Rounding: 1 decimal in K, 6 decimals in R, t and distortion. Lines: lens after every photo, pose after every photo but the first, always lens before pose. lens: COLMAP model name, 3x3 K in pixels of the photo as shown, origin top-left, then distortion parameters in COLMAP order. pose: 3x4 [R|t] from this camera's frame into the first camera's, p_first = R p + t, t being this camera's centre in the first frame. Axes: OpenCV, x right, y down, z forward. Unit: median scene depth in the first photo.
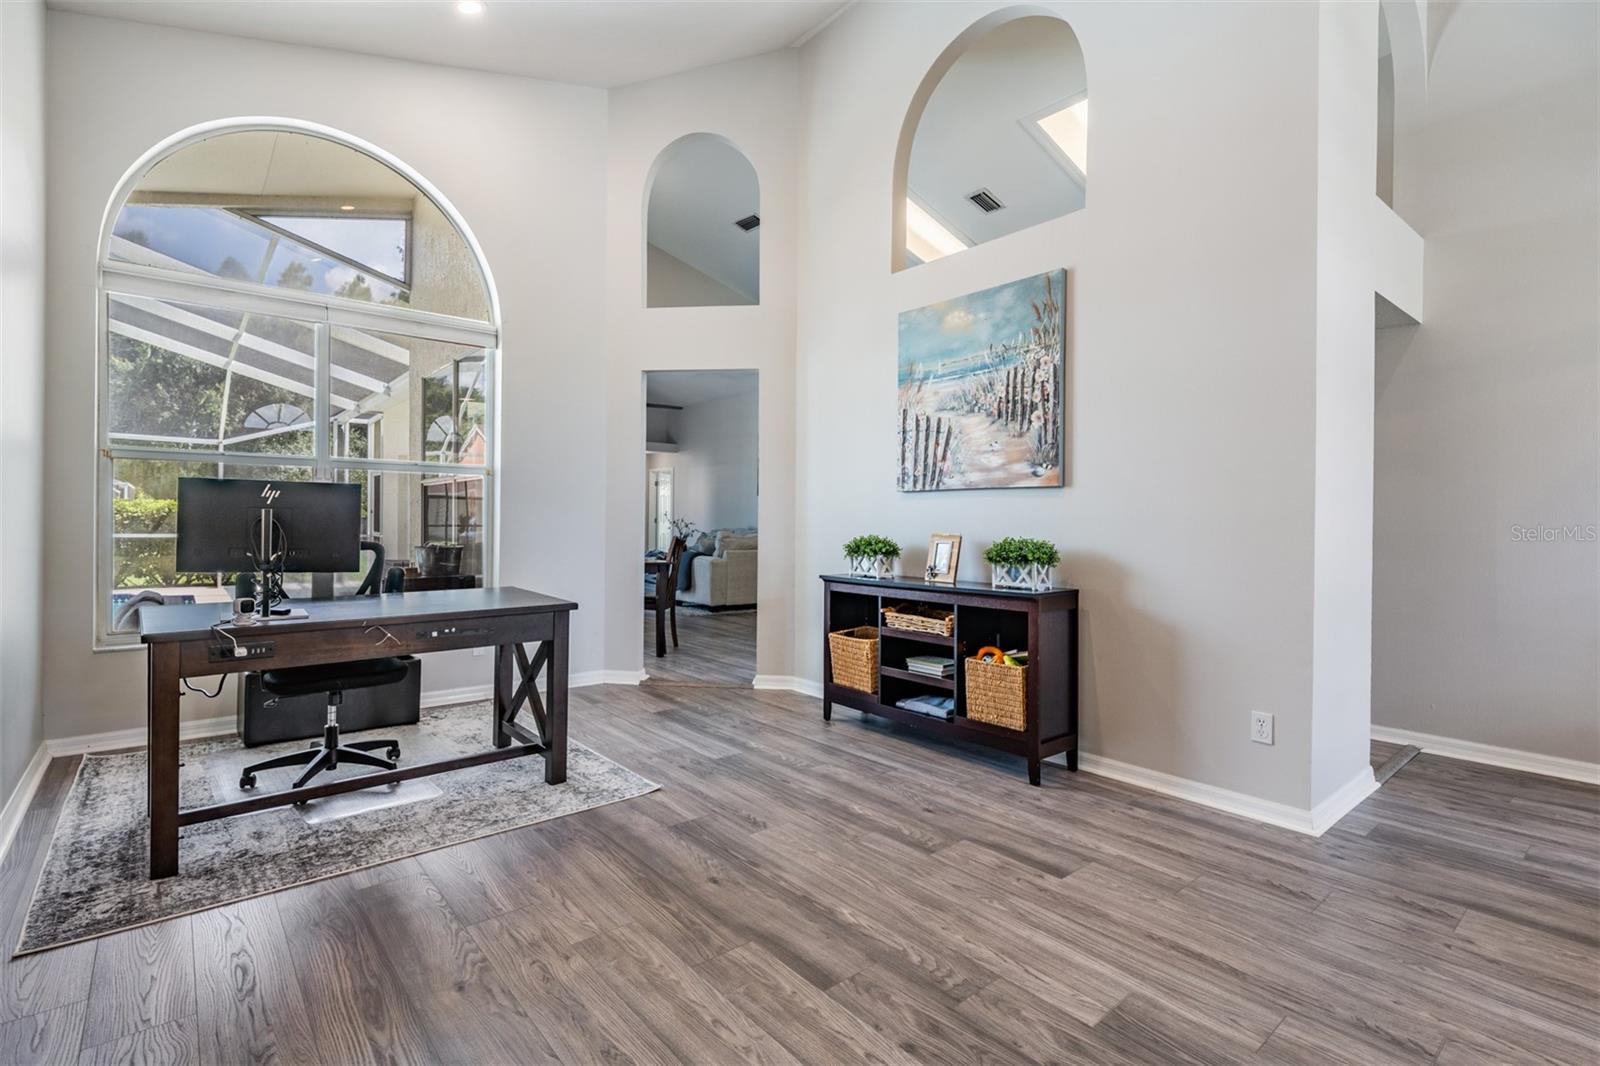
lens RADIAL K [[750.0, 0, 795.1], [0, 750.0, 515.3], [0, 0, 1]] dist [-0.000385, 0.000084]
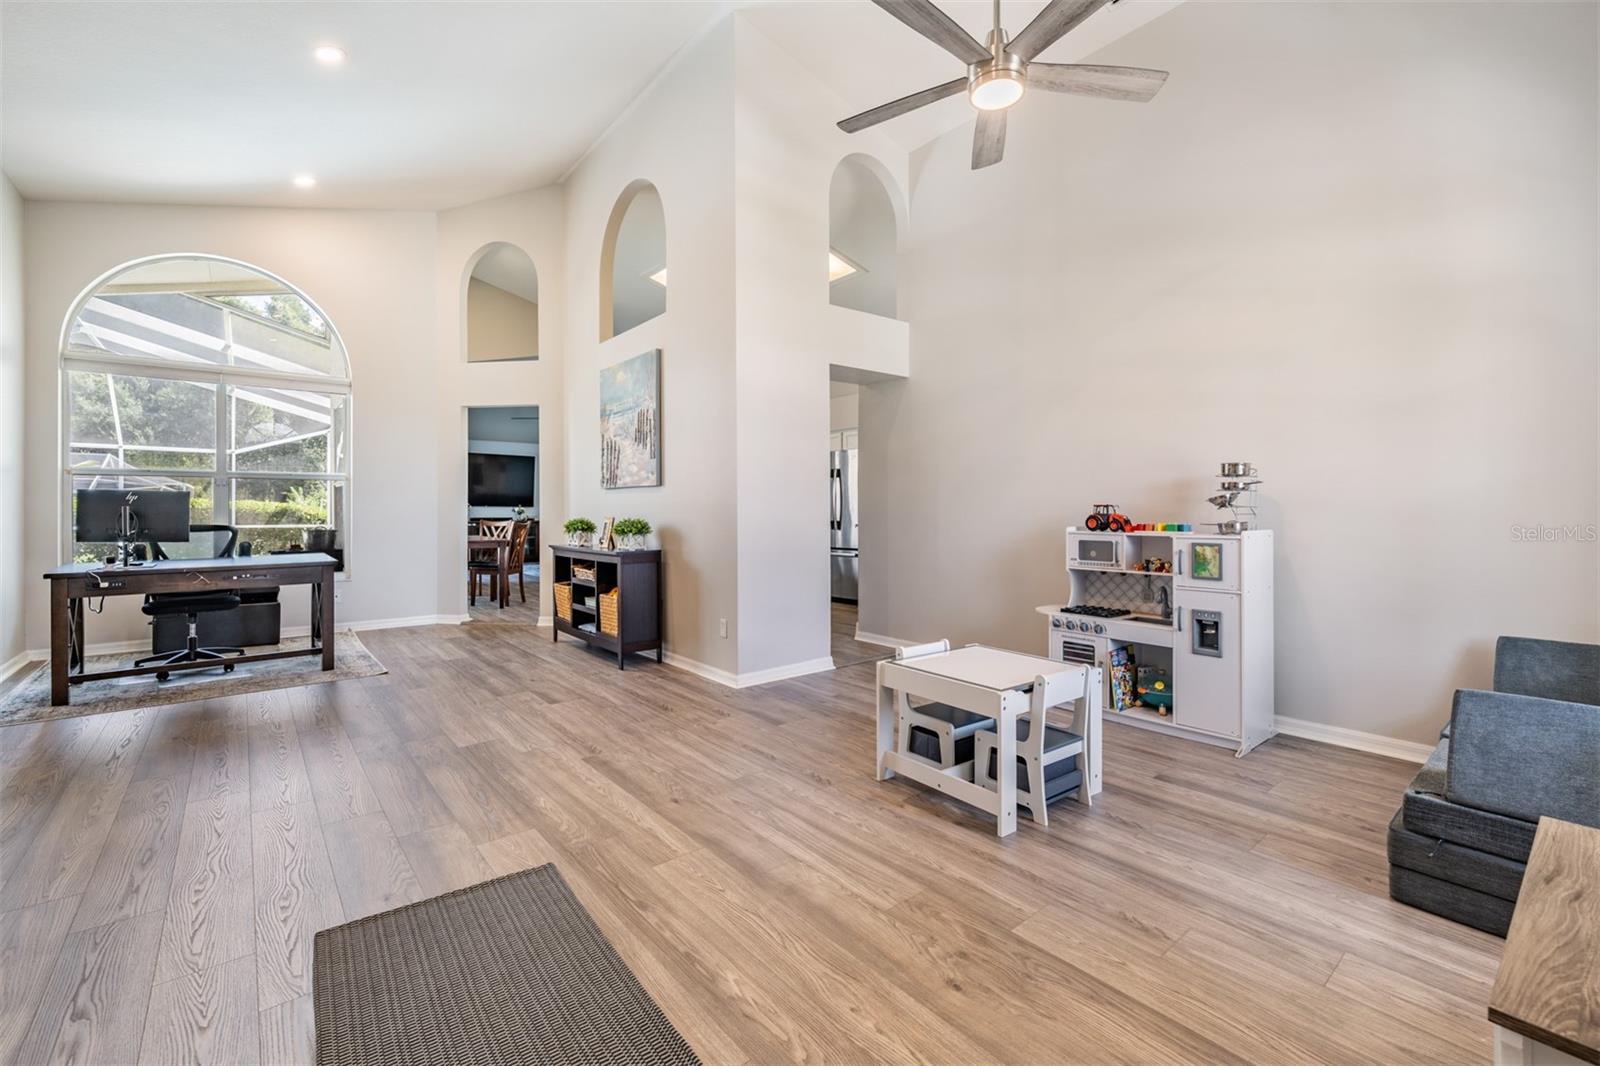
lens RADIAL K [[681.6, 0, 796.8], [0, 681.6, 499.7], [0, 0, 1]] dist [-0.000203, -0.000373]
pose [[0.999845, -0.012883, -0.012015, 0.657347], [0.012794, 0.999890, -0.007460, 0.005813], [0.012110, 0.007306, 0.999900, -0.433558]]
